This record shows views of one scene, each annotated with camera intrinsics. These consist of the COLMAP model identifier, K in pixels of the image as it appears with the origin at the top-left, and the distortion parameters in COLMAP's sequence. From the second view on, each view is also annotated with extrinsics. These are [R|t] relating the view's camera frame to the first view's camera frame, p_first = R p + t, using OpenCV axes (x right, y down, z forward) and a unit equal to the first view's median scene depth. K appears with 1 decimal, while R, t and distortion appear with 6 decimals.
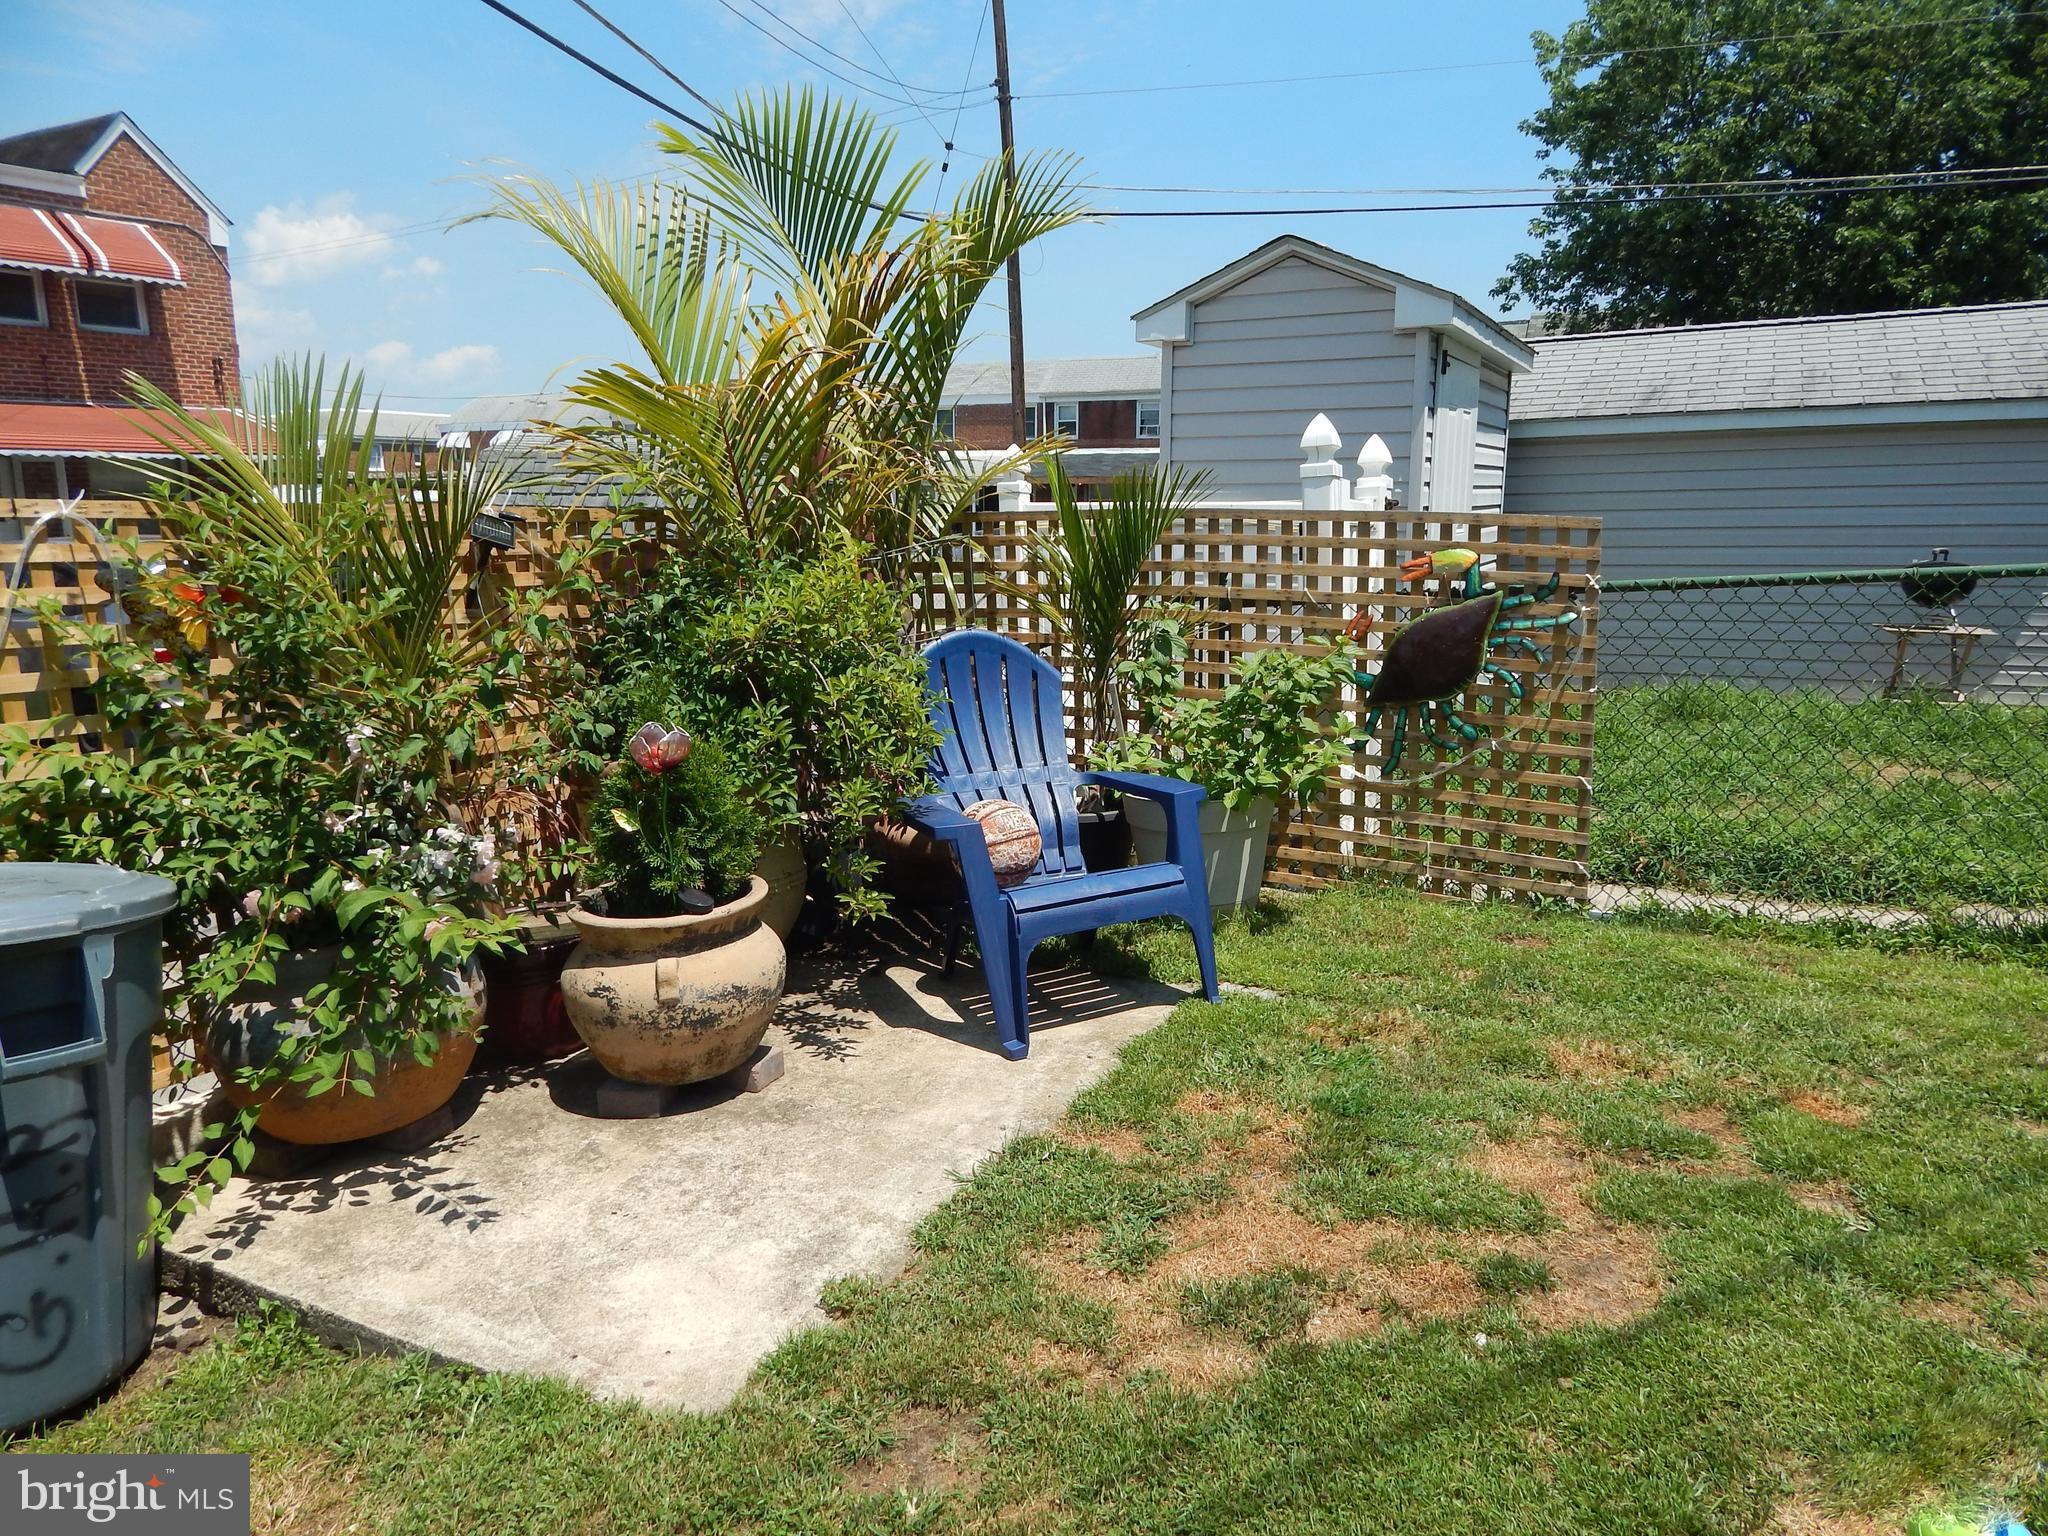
lens RADIAL K [[1368.5, 0, 1018.5], [0, 1368.5, 770.5], [0, 0, 1]] dist [0.033218, -0.015372]
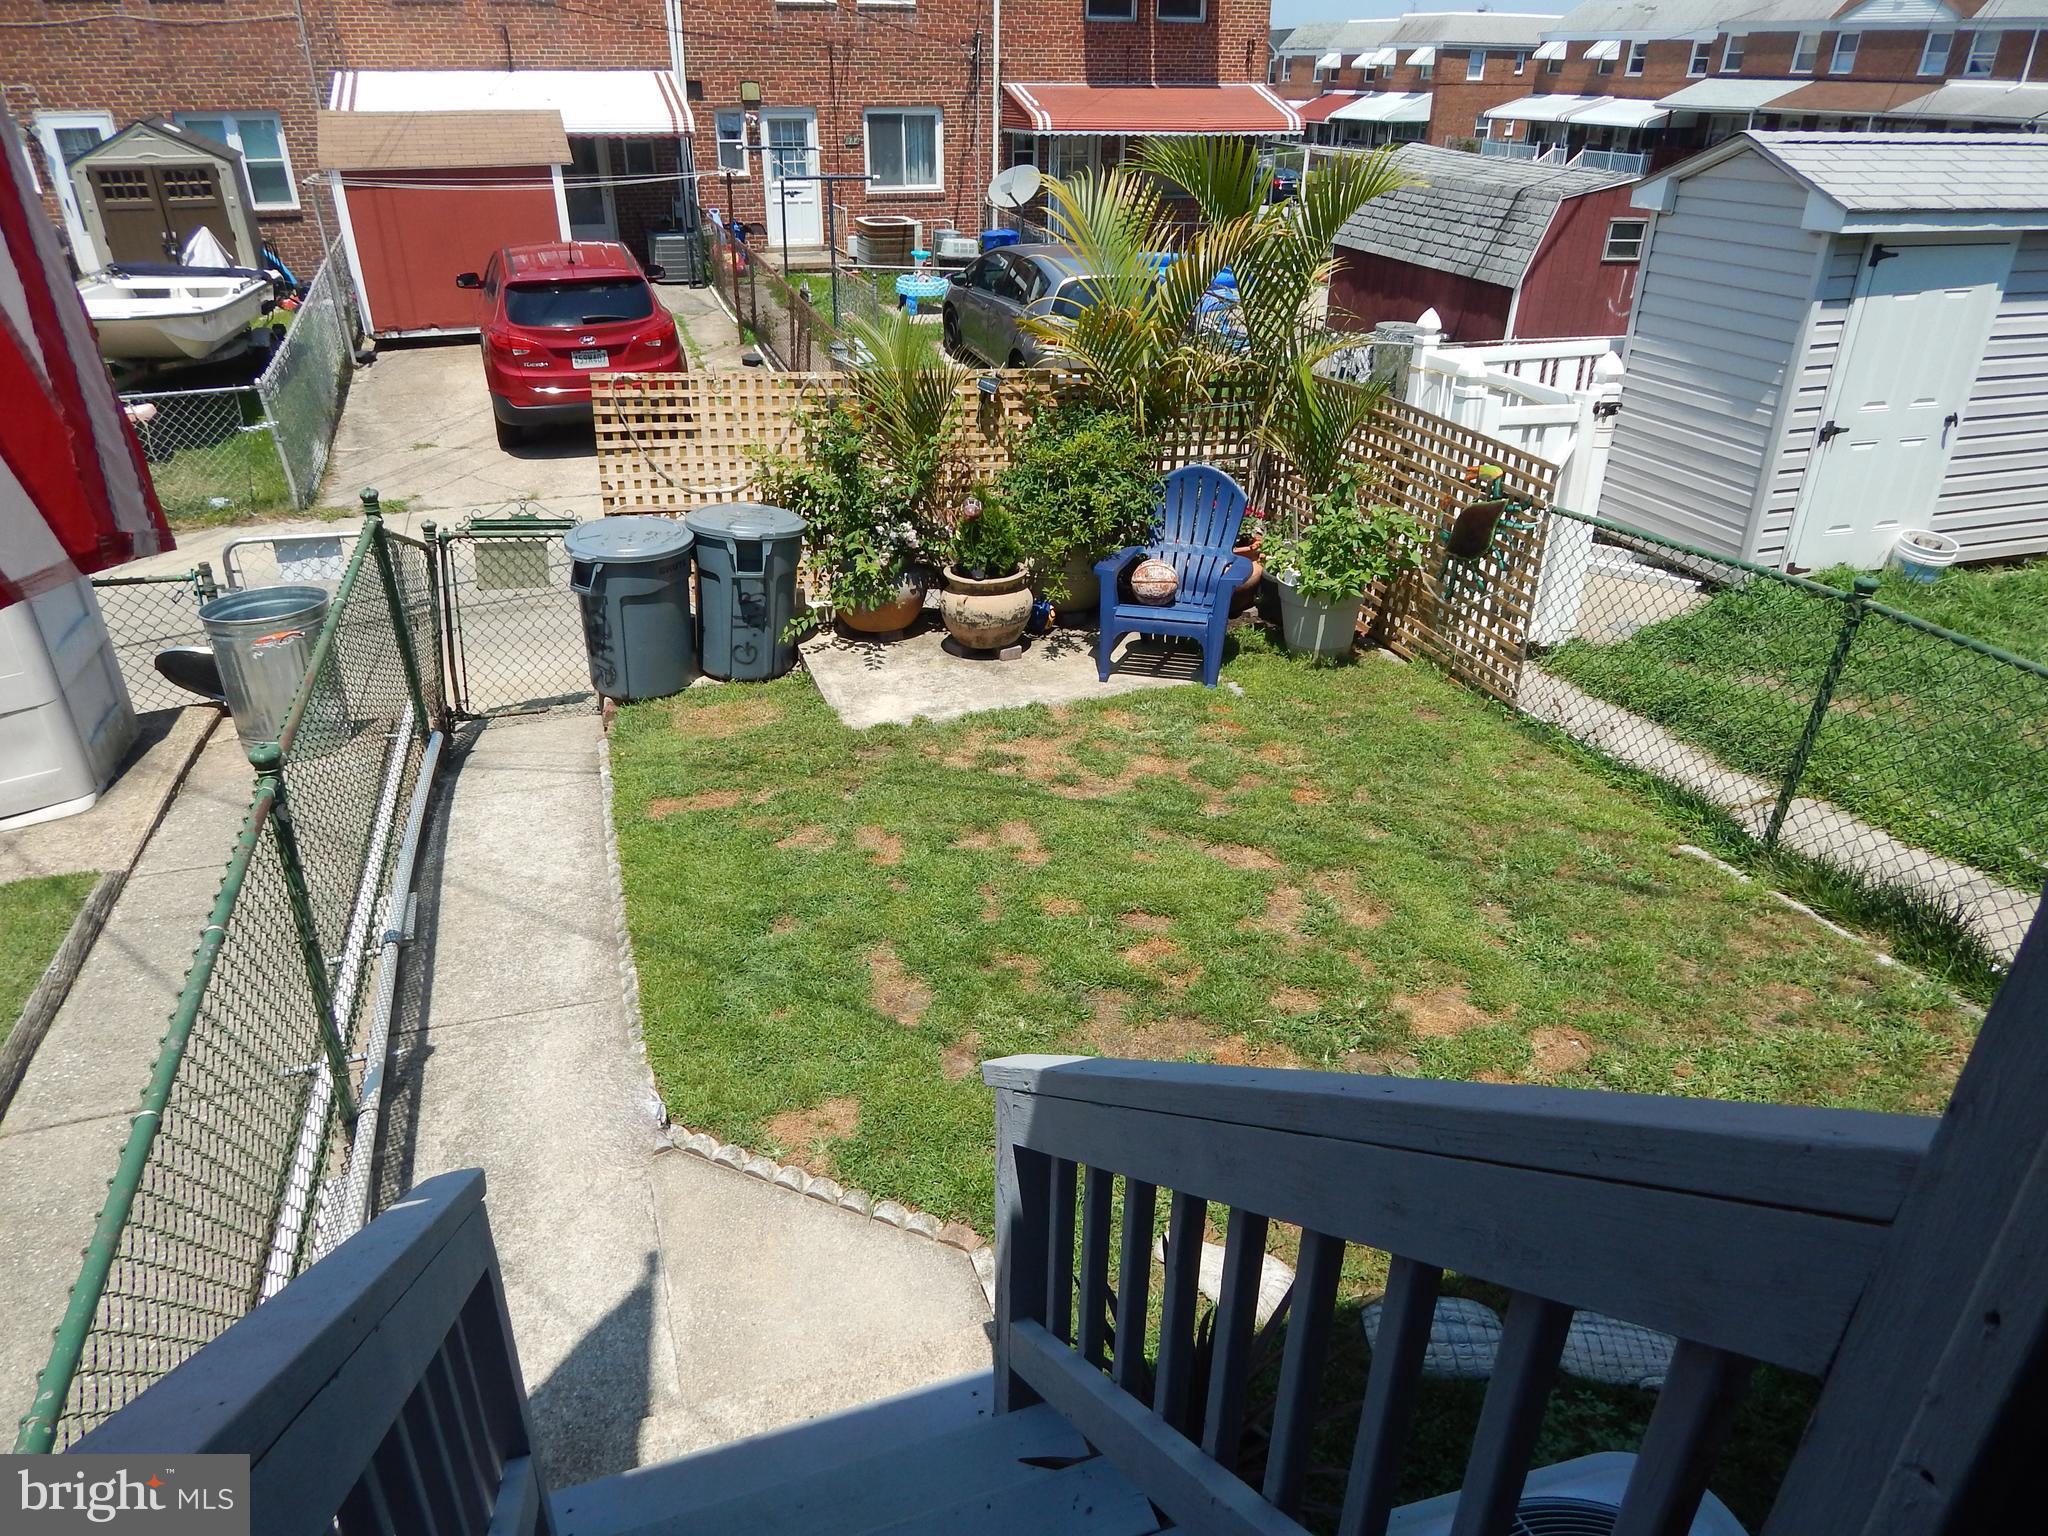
lens RADIAL K [[1368.5, 0, 1026.0], [0, 1368.5, 771.4], [0, 0, 1]] dist [0.033218, -0.015372]
pose [[0.729808, 0.323607, -0.602212, 1.330639], [-0.150335, 0.935278, 0.320397, -0.349904], [0.666918, -0.143295, 0.731223, -0.719084]]
